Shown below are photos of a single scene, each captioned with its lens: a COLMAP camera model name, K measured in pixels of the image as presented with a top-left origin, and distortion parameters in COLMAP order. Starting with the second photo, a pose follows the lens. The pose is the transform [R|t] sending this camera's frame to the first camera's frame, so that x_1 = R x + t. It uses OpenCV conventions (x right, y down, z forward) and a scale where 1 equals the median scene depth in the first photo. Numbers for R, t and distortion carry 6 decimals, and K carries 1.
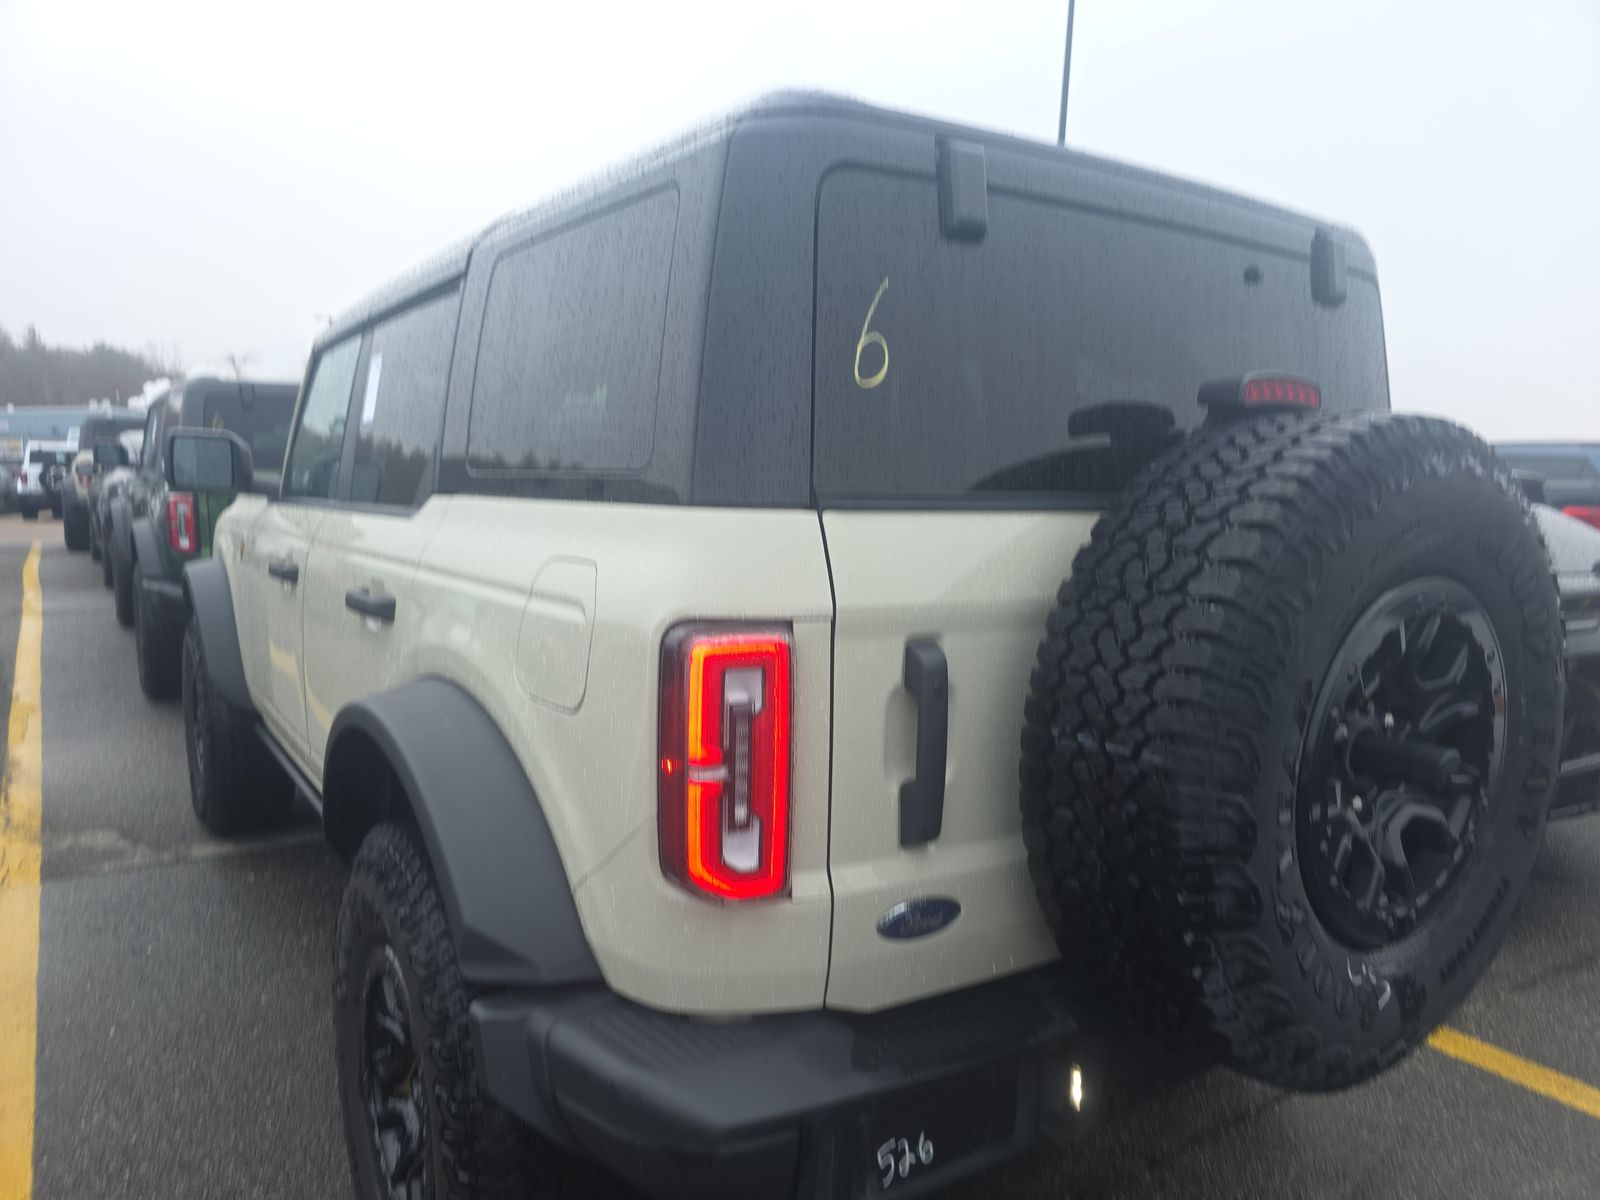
lens RADIAL K [[1071.1, 0, 800.0], [0, 1071.1, 600.0], [0, 0, 1]] dist [-0.054091, 0.000741]
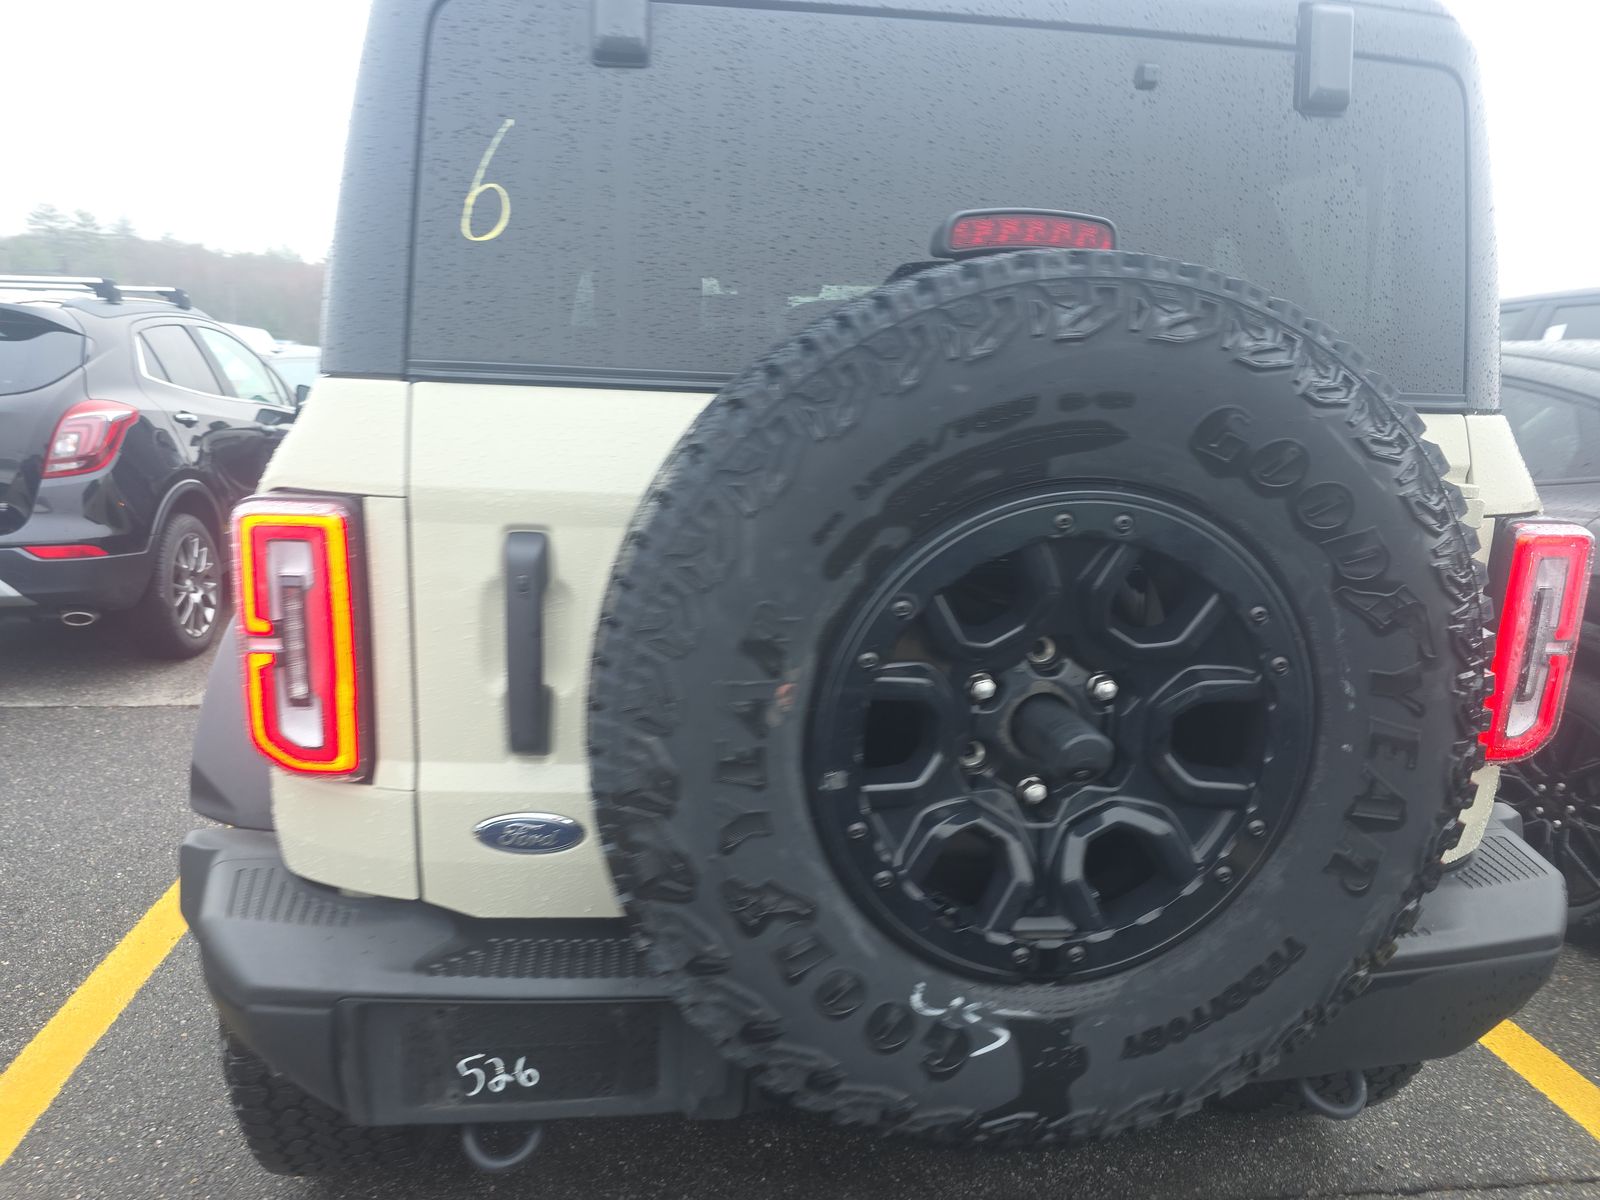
lens RADIAL K [[1075.7, 0, 800.4], [0, 1075.7, 634.9], [0, 0, 1]] dist [-0.002407, -0.110558]
pose [[0.919123, 0.104064, -0.379978, 0.680578], [-0.065132, 0.991349, 0.113952, 0.006821], [0.388549, -0.079987, 0.917950, 0.254668]]
